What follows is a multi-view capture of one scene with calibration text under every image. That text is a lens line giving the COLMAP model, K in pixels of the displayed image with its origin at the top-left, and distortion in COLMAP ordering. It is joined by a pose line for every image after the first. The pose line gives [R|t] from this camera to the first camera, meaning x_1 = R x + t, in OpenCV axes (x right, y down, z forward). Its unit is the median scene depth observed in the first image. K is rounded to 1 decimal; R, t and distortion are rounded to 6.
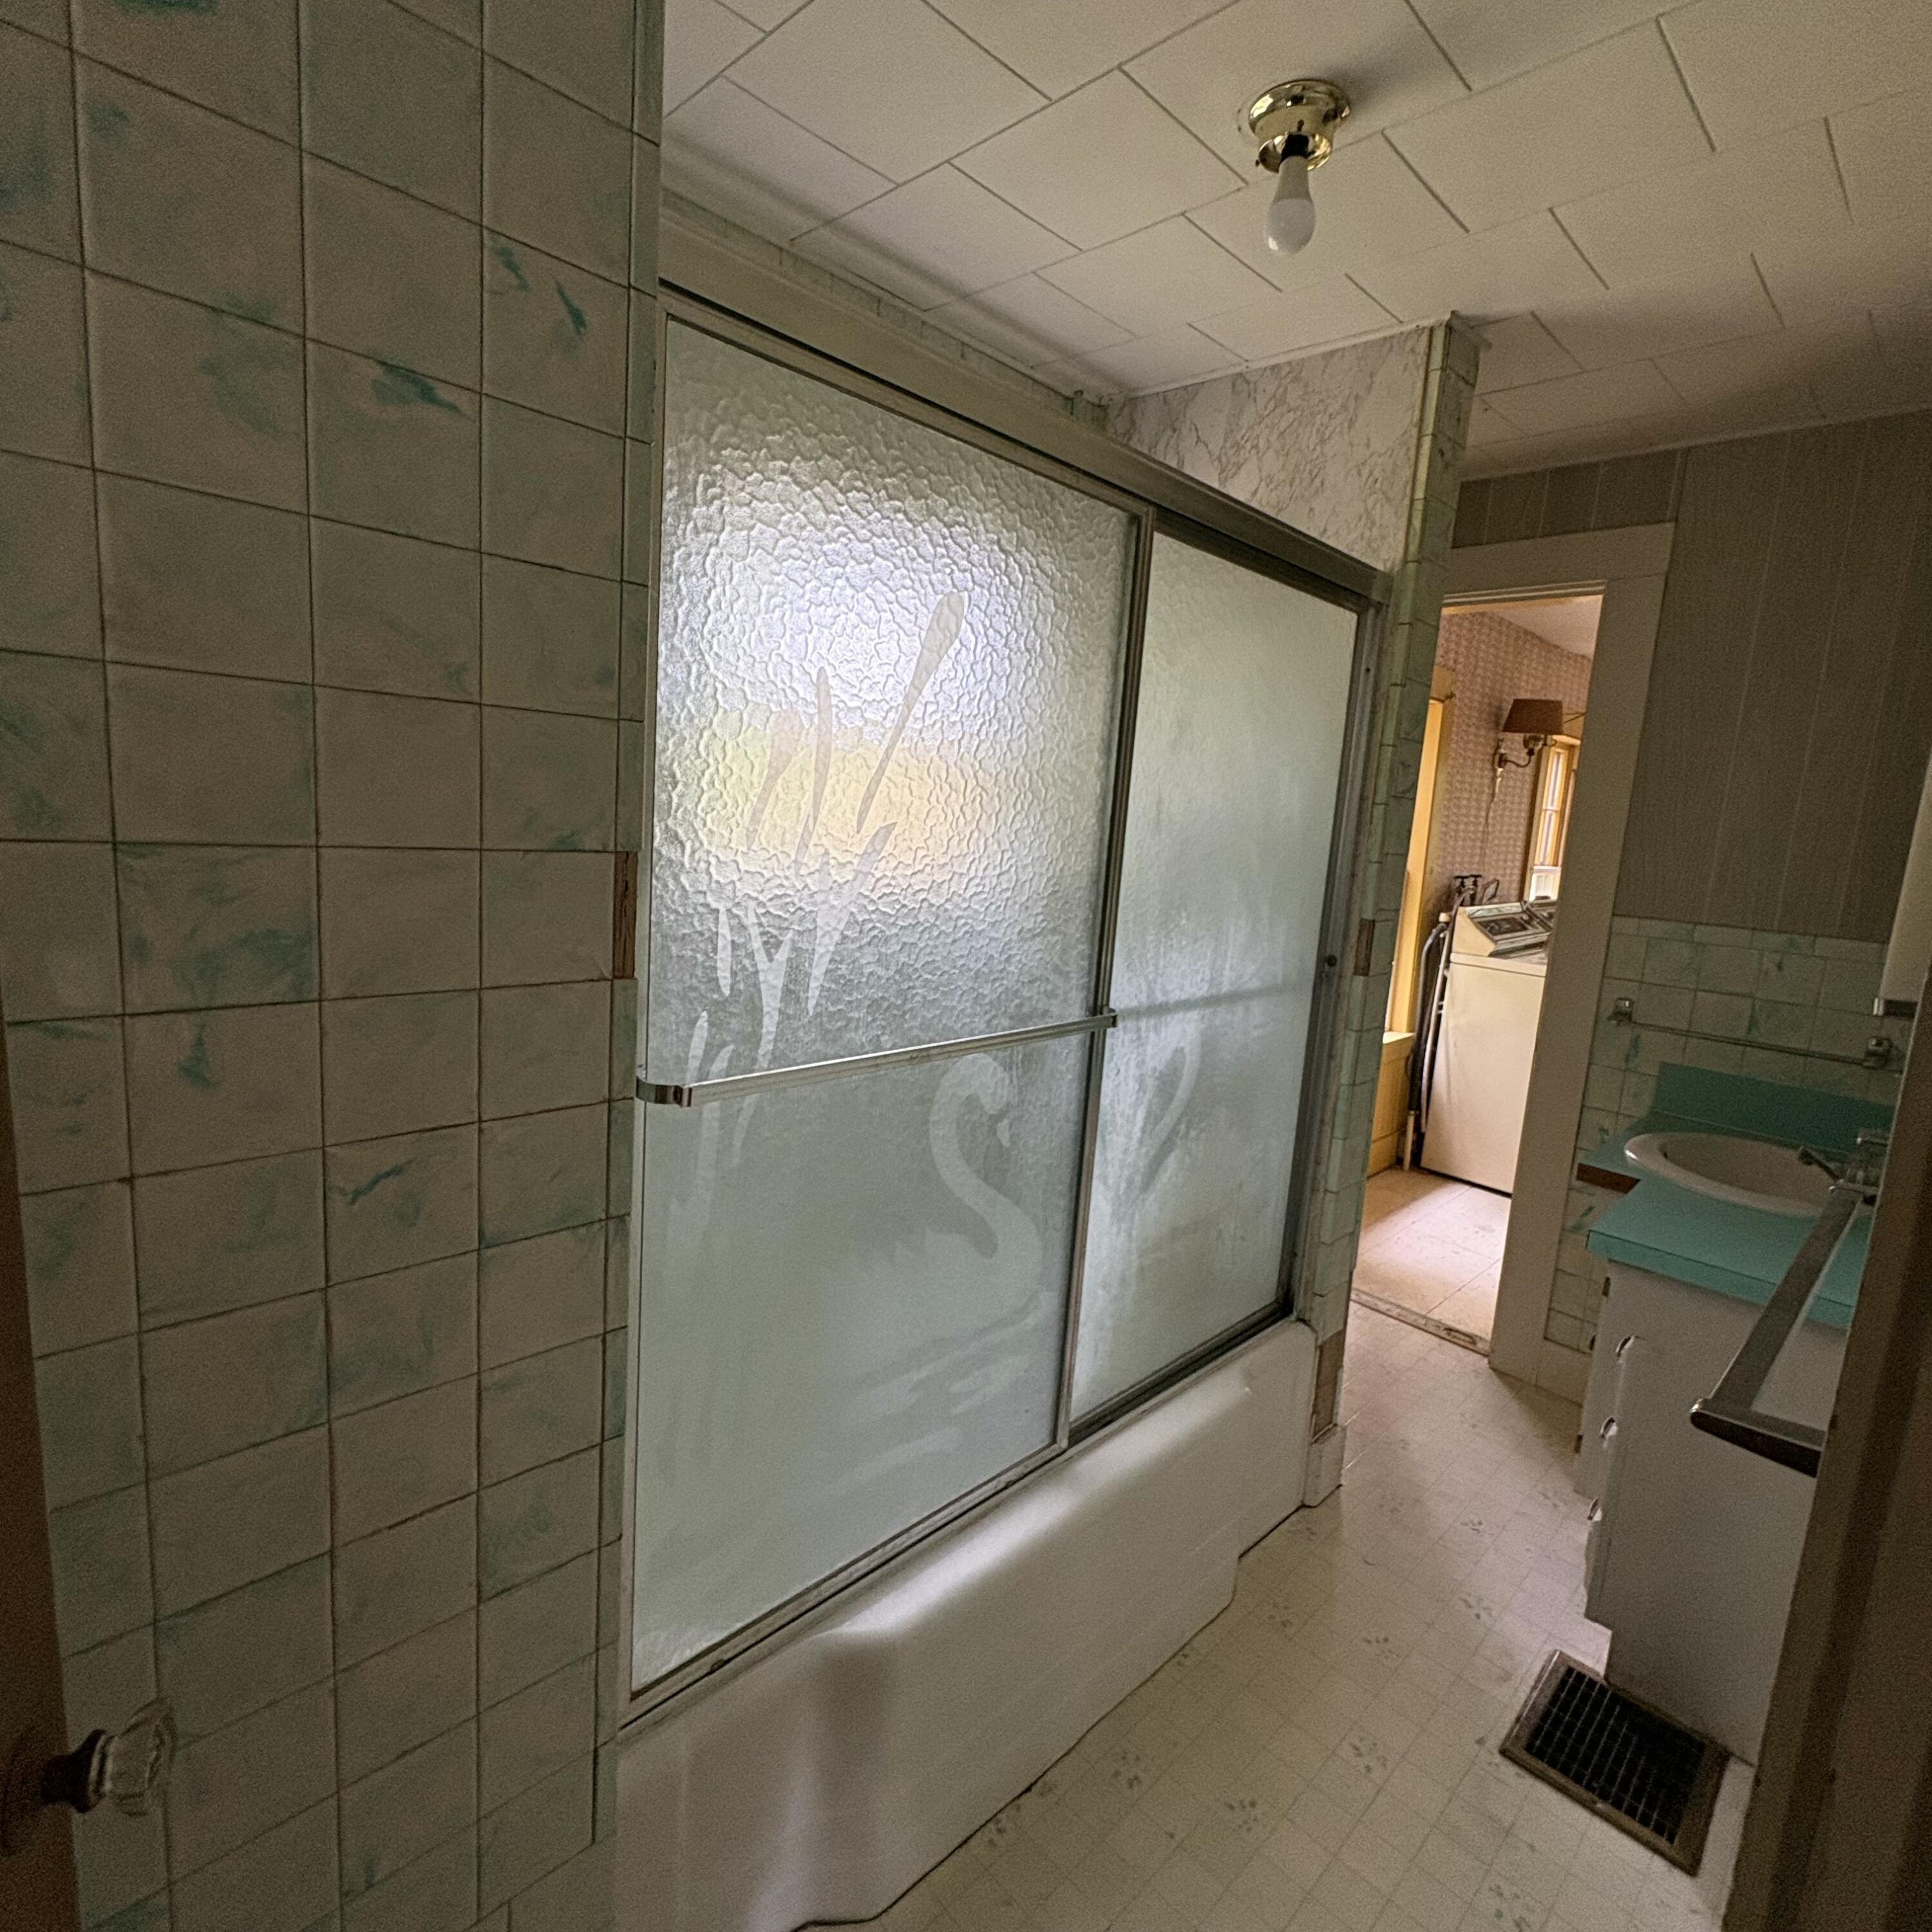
lens RADIAL K [[1023.9, 0, 966.5], [0, 1023.9, 960.5], [0, 0, 1]] dist [-0.001233, -0.000610]
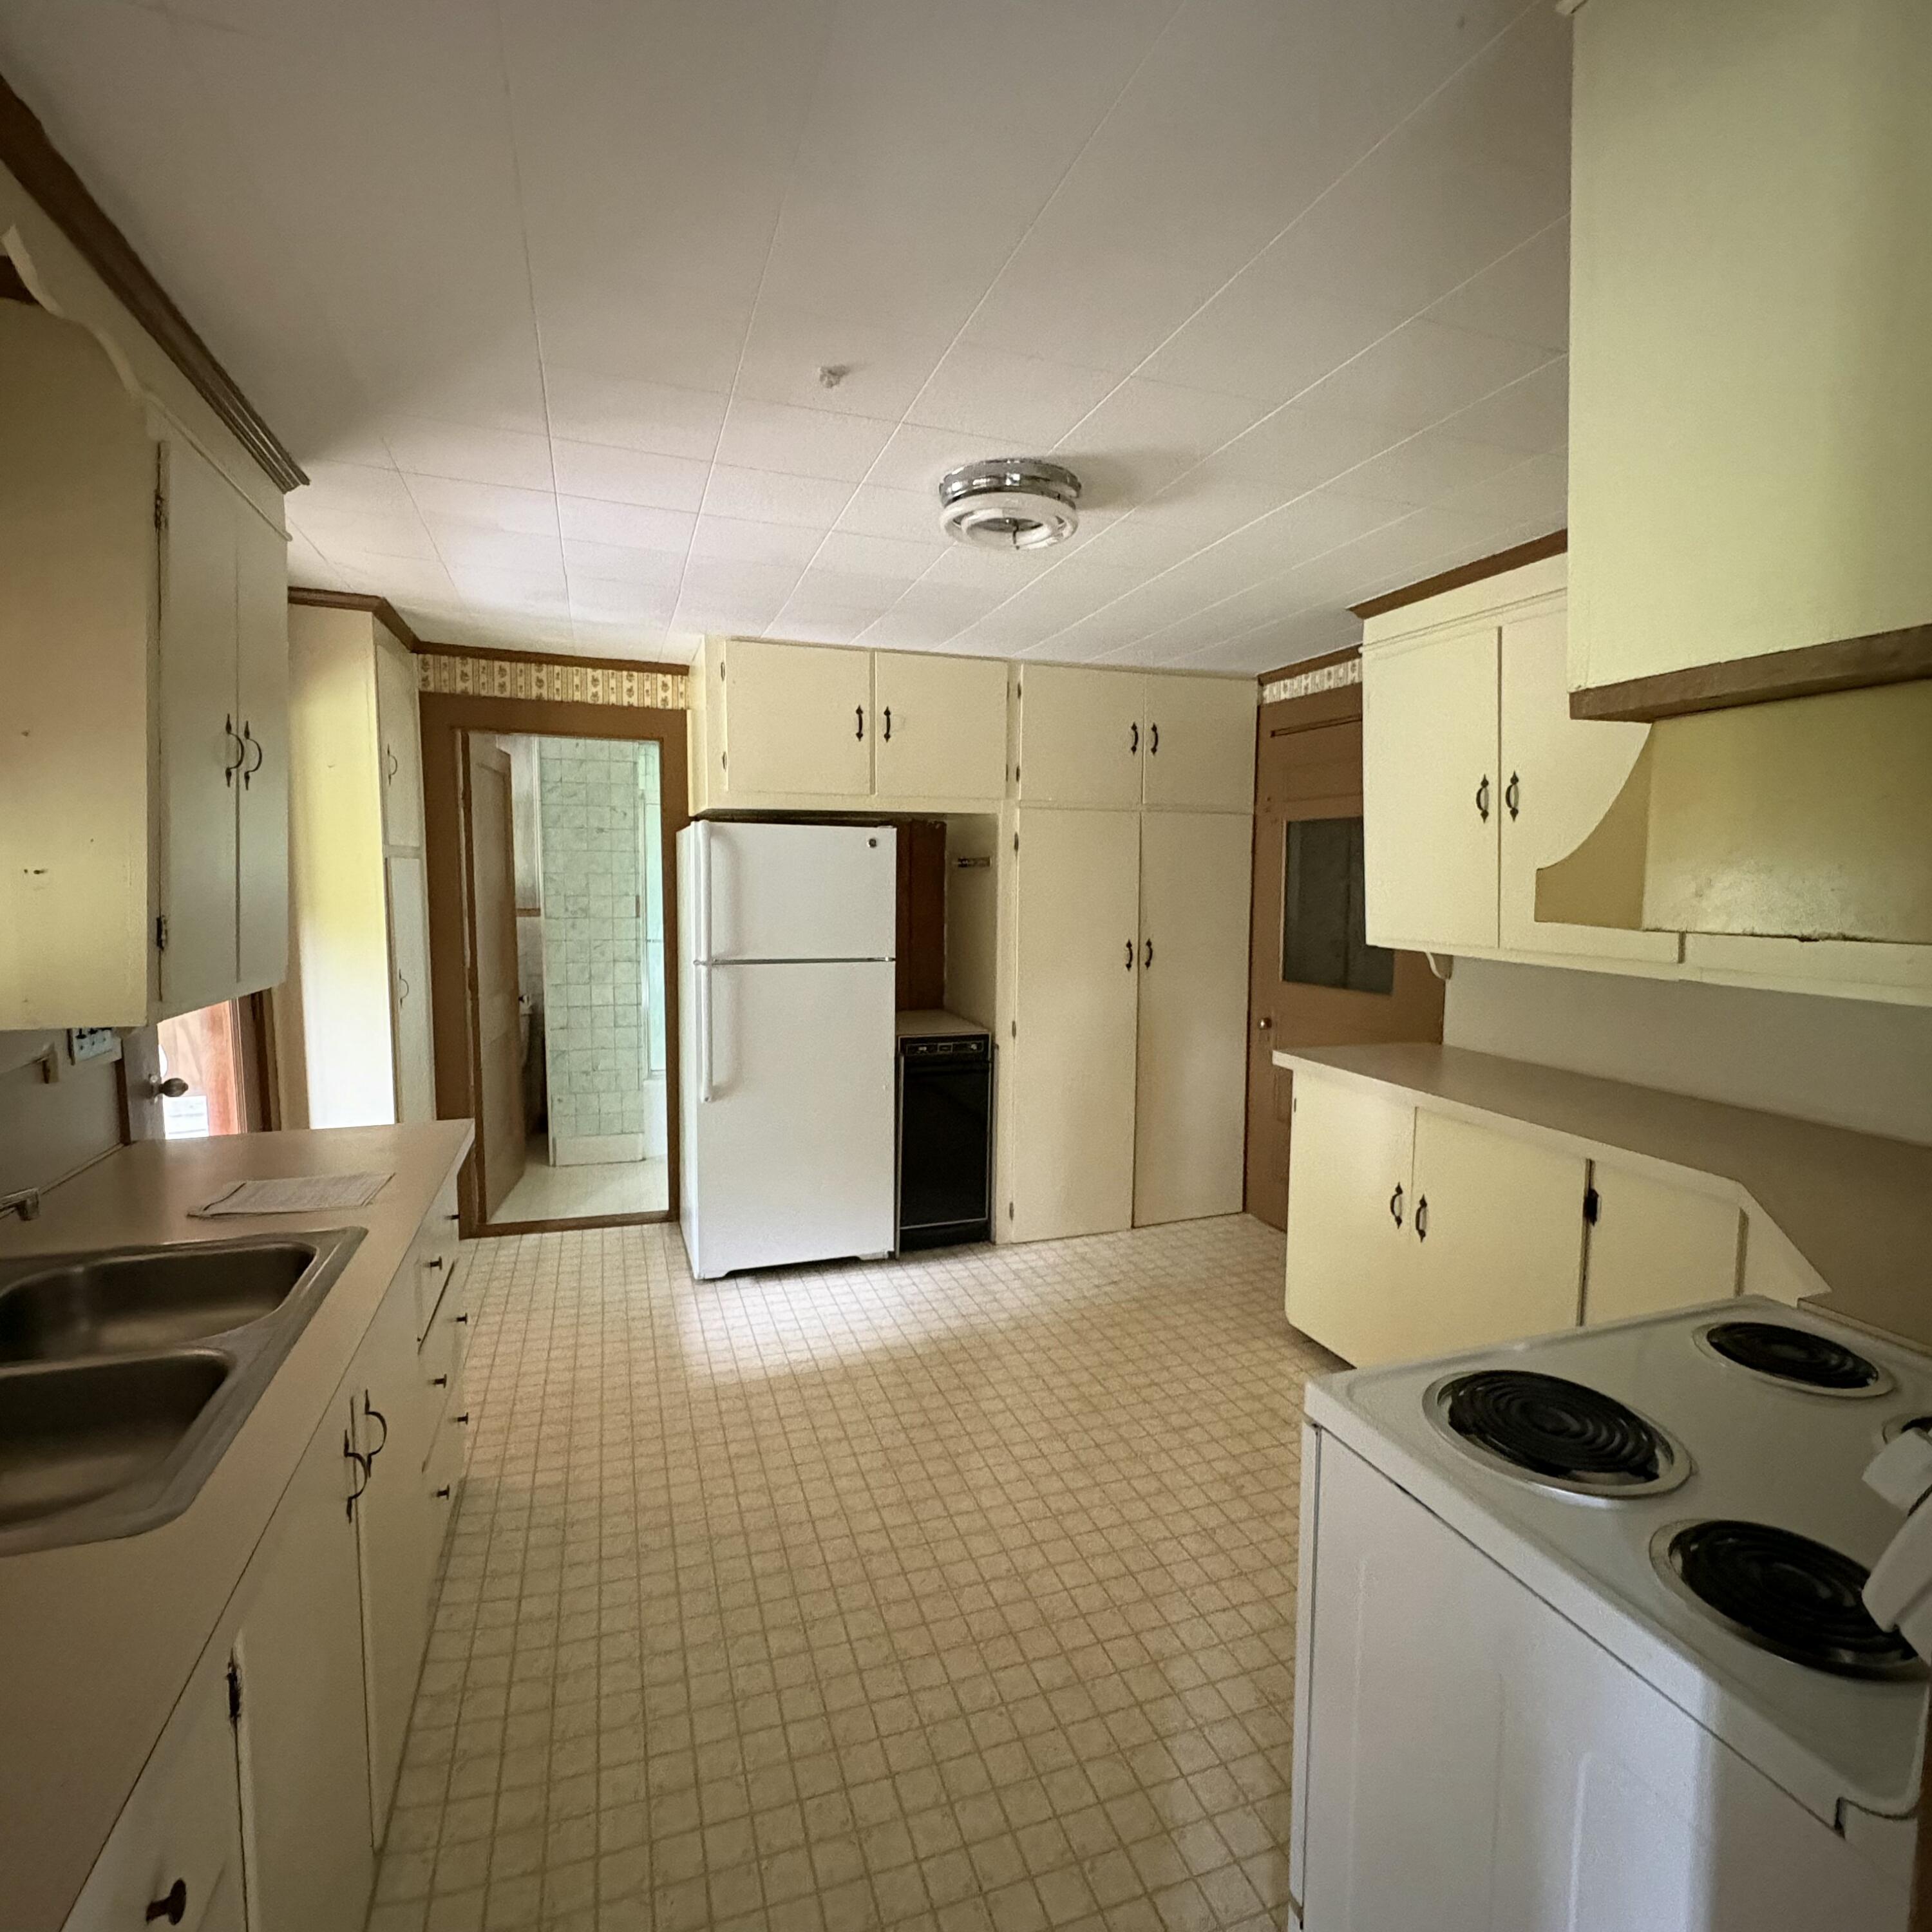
lens RADIAL K [[1023.9, 0, 962.6], [0, 1023.9, 963.6], [0, 0, 1]] dist [-0.001233, -0.000610]
pose [[0.900084, -0.026565, -0.434905, 4.738037], [-0.008085, 0.996950, -0.077628, 0.882421], [0.435640, 0.073388, 0.897124, -4.169935]]
